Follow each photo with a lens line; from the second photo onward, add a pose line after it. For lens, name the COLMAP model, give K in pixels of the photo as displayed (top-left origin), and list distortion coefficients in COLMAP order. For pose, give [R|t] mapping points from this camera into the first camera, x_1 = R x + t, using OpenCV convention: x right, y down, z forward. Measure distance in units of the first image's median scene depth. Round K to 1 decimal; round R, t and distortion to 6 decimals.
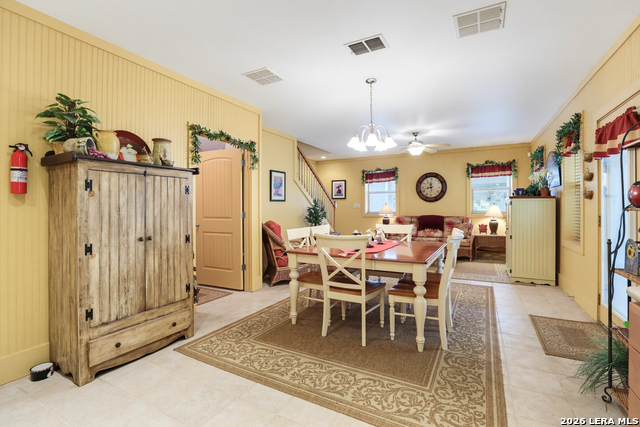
lens RADIAL K [[297.8, 0, 328.8], [0, 297.8, 206.0], [0, 0, 1]] dist [-0.029523, 0.000851]
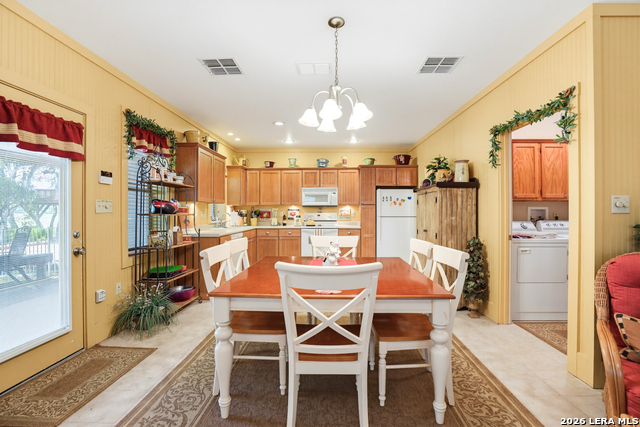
lens RADIAL K [[291.9, 0, 321.1], [0, 291.9, 211.6], [0, 0, 1]] dist [-0.046758, 0.017701]
pose [[-0.905110, 0.002990, -0.425166, 0.232804], [0.004599, 0.999986, -0.002757, 0.000404], [0.425152, -0.004451, -0.905111, 0.814239]]
